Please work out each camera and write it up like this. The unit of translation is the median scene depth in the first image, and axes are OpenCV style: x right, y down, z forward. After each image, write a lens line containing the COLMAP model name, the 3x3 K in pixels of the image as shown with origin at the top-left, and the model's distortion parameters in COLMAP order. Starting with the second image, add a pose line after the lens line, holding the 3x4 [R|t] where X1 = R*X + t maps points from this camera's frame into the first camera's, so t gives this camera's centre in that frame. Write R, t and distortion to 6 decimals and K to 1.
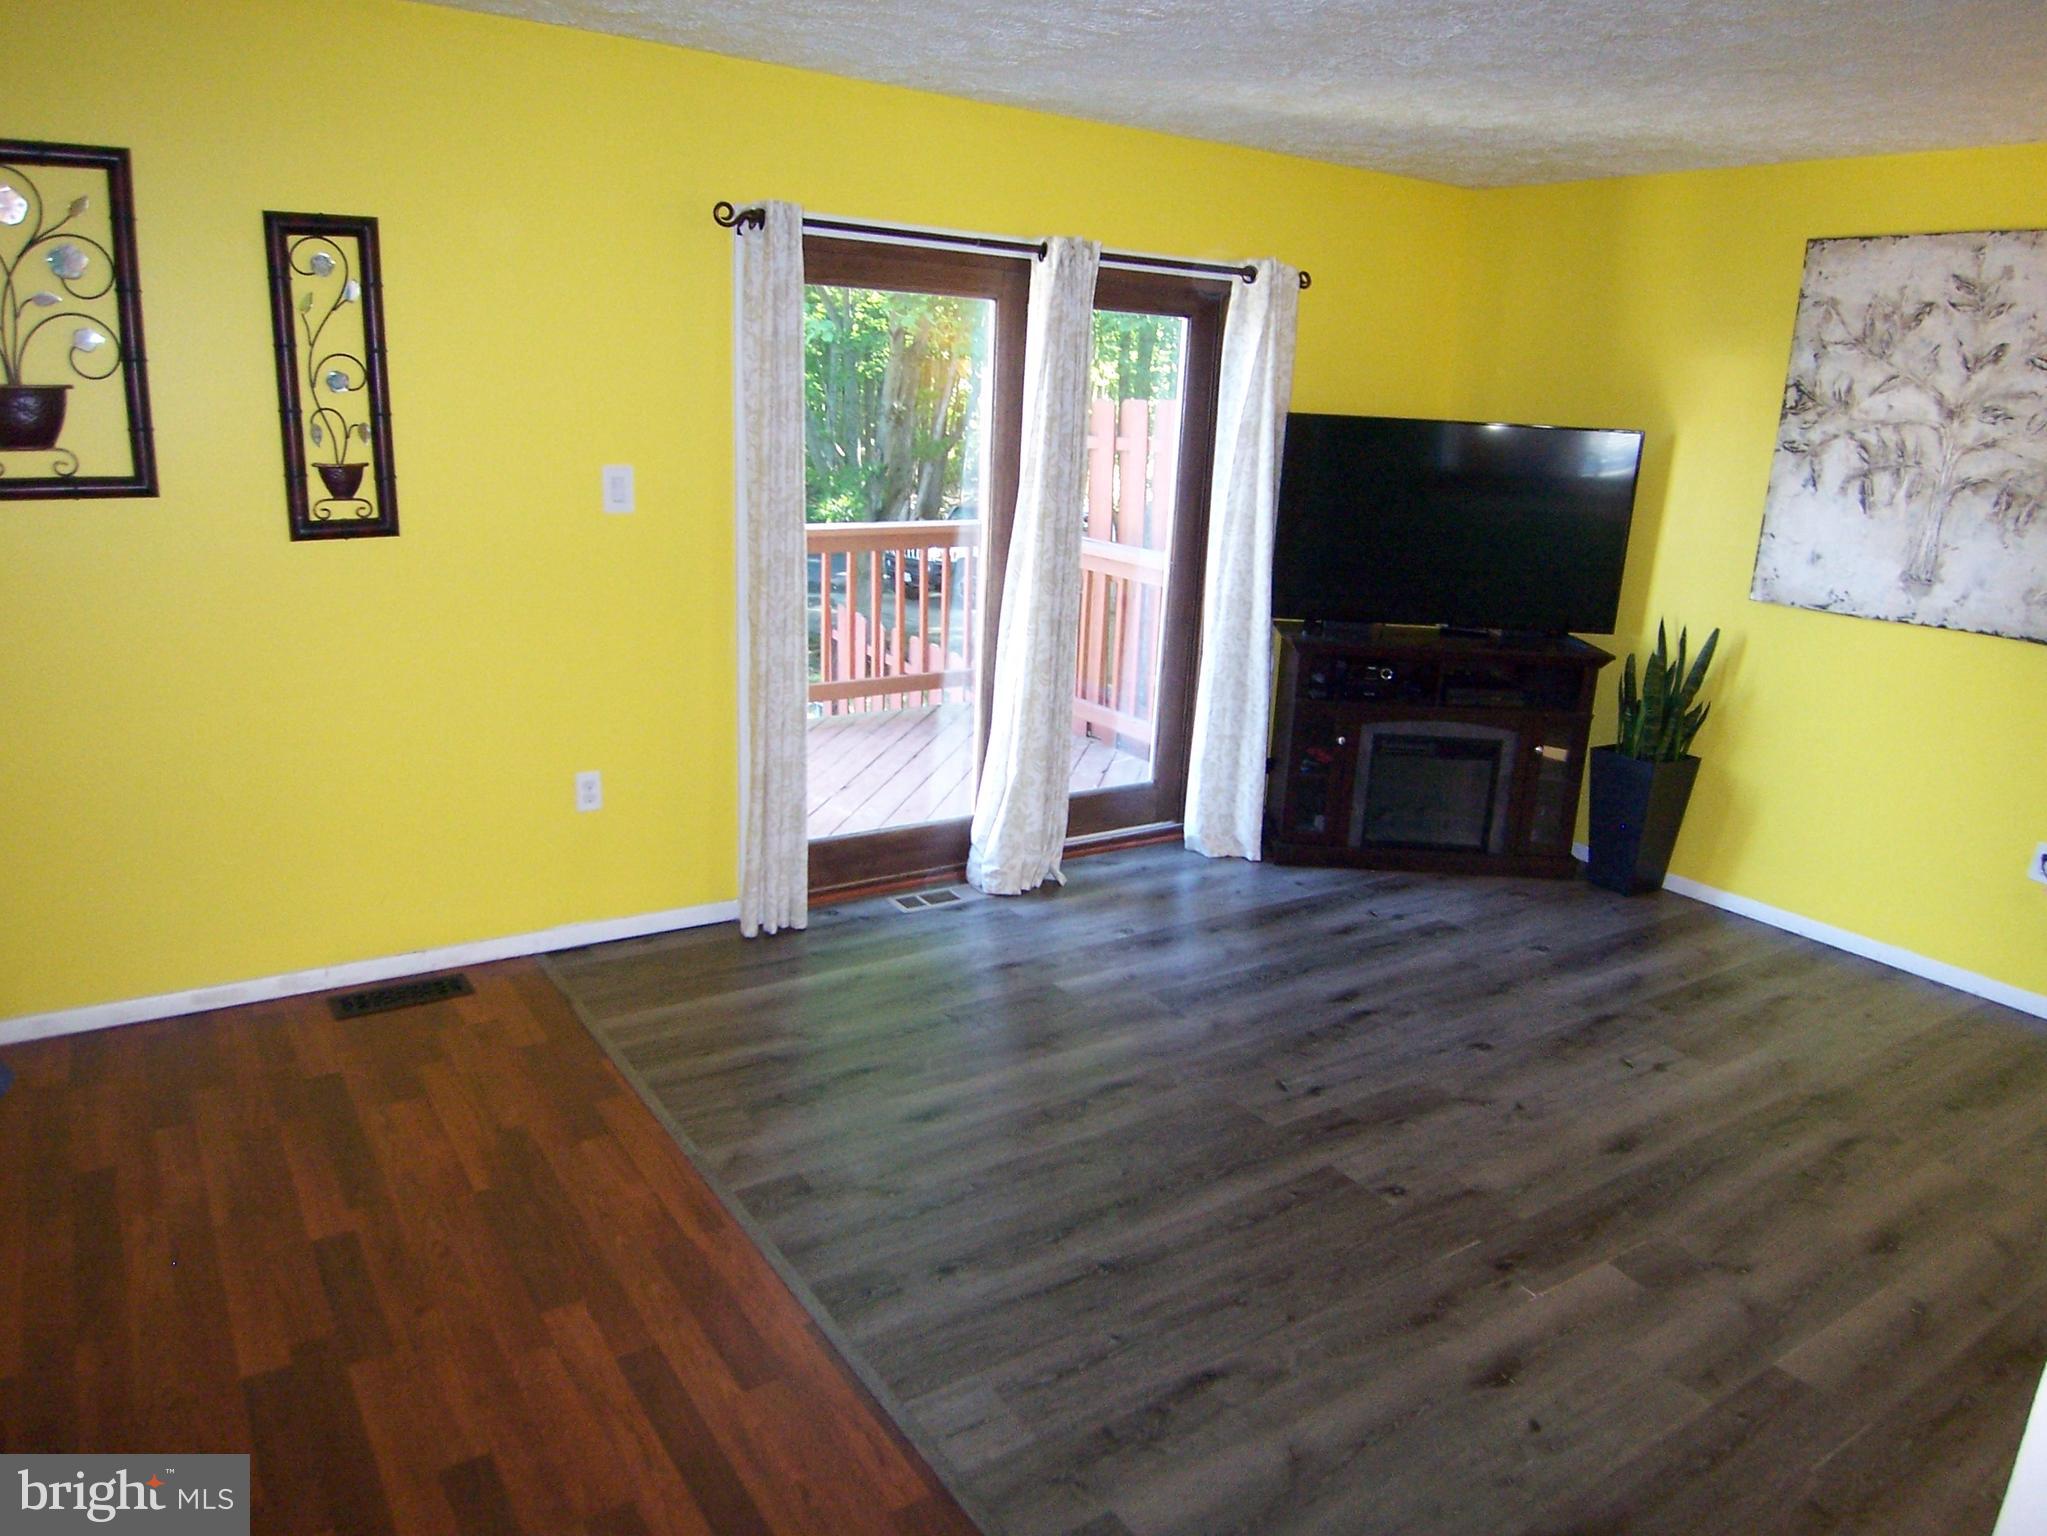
lens RADIAL K [[1373.0, 0, 1011.9], [0, 1373.0, 755.9], [0, 0, 1]] dist [-0.024578, -0.028339]
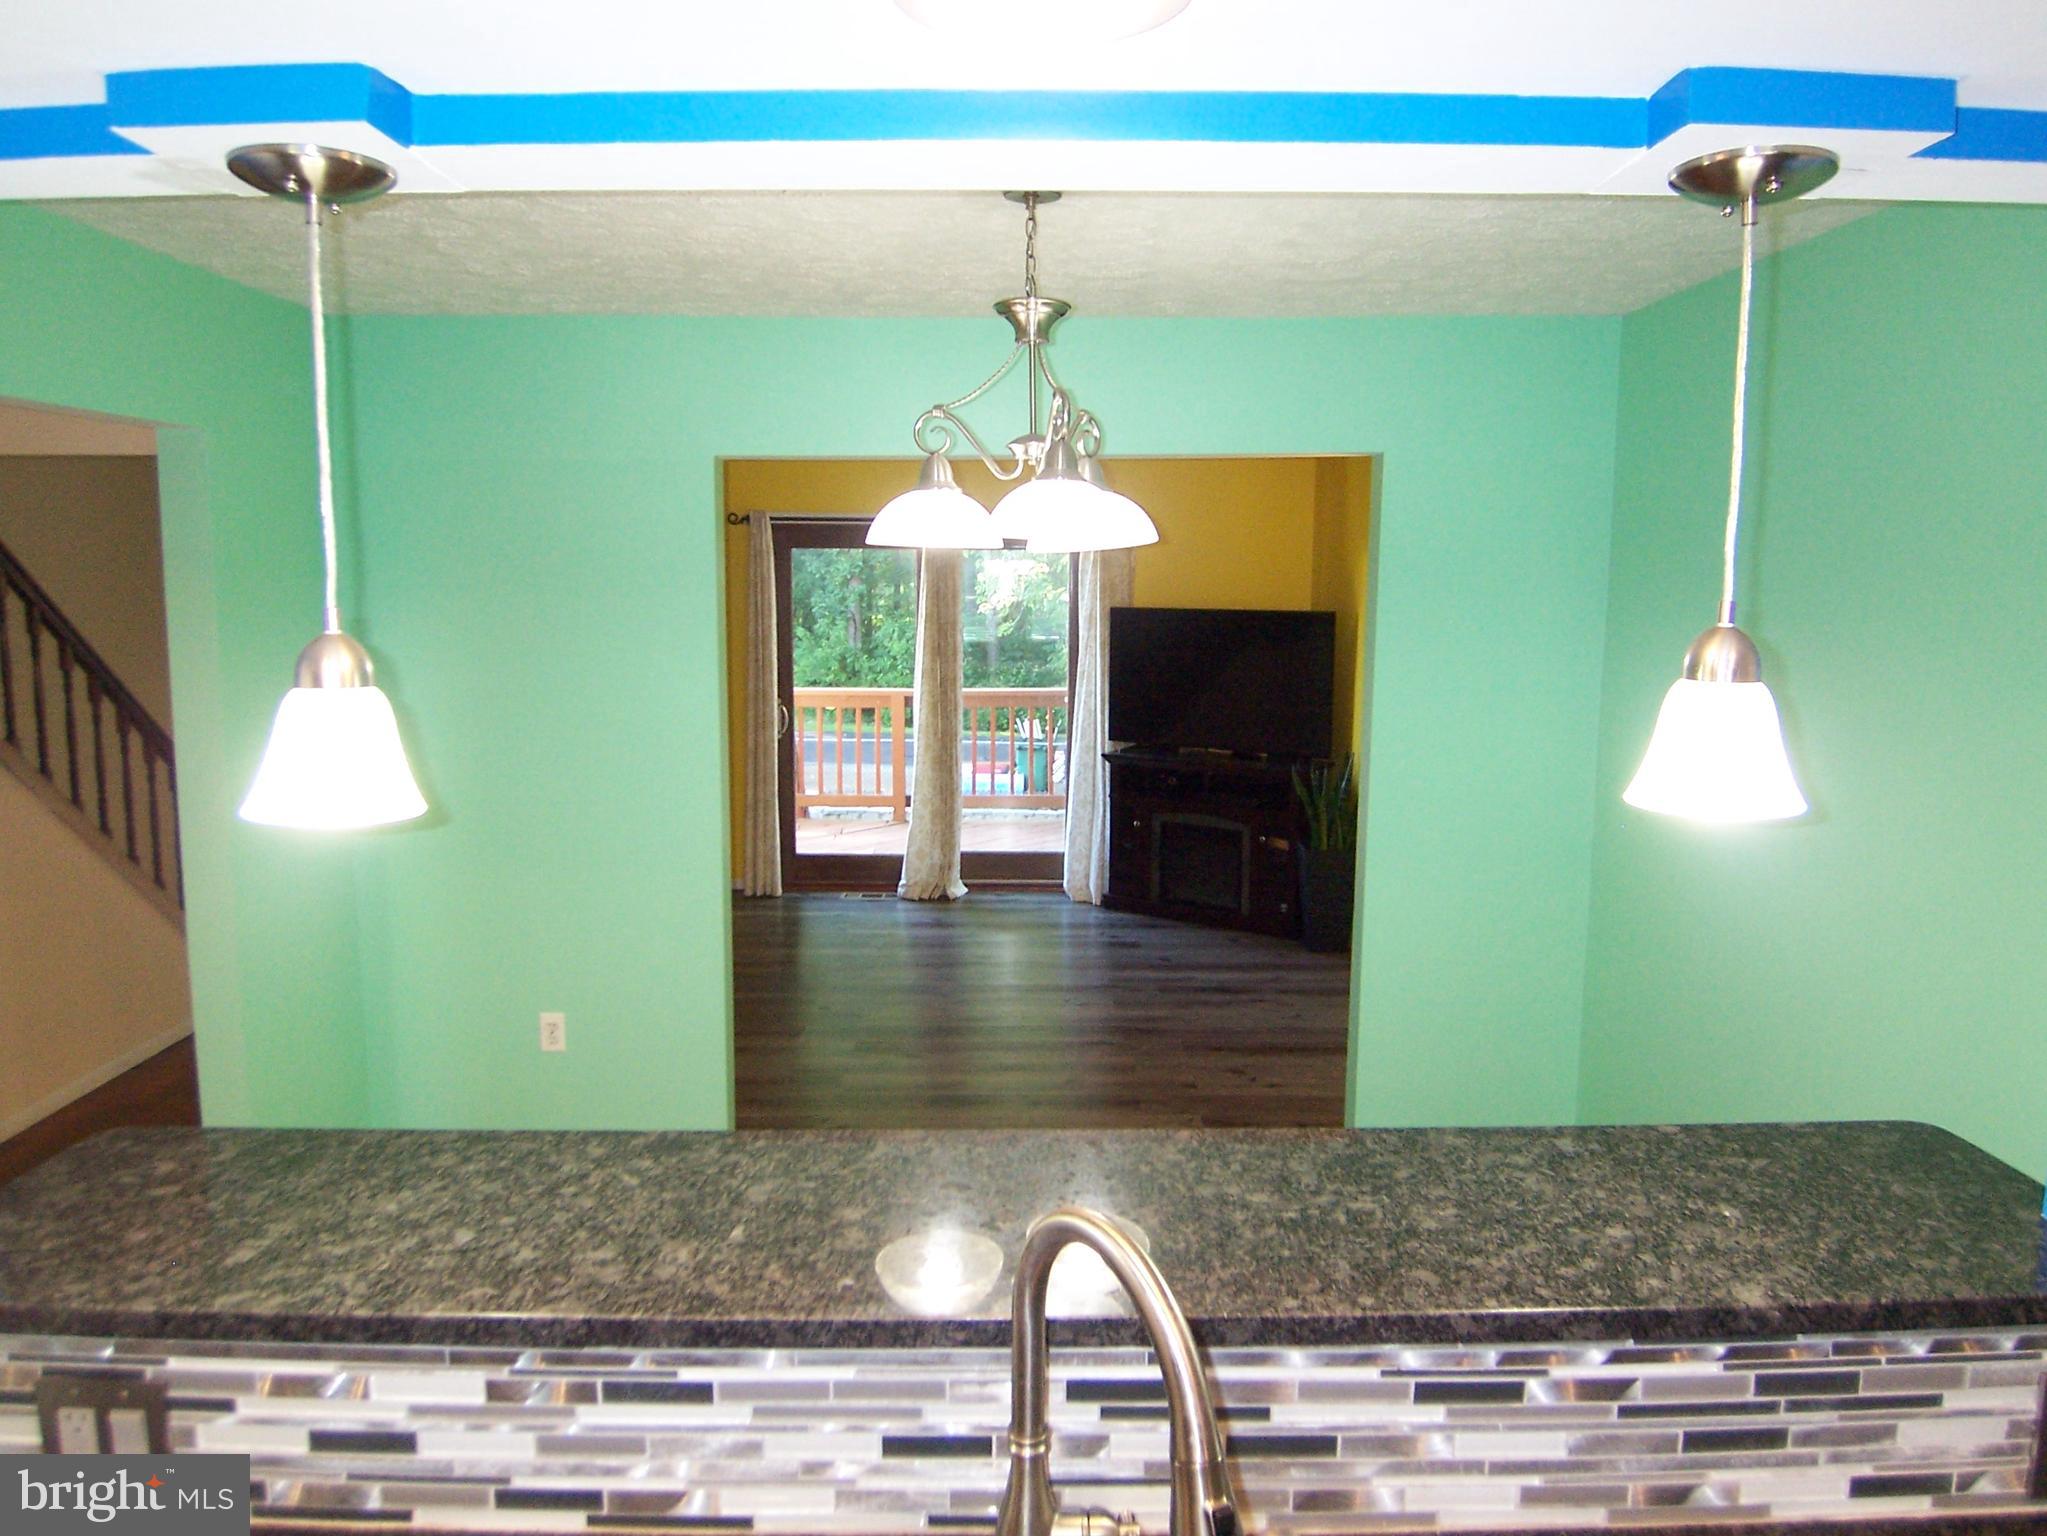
lens RADIAL K [[1373.0, 0, 1027.8], [0, 1373.0, 763.5], [0, 0, 1]] dist [-0.024578, -0.028339]
pose [[0.842978, 0.035758, -0.536758, 1.165912], [-0.110575, 0.988000, -0.107839, 0.120305], [0.526461, 0.150258, 0.836816, -0.376369]]
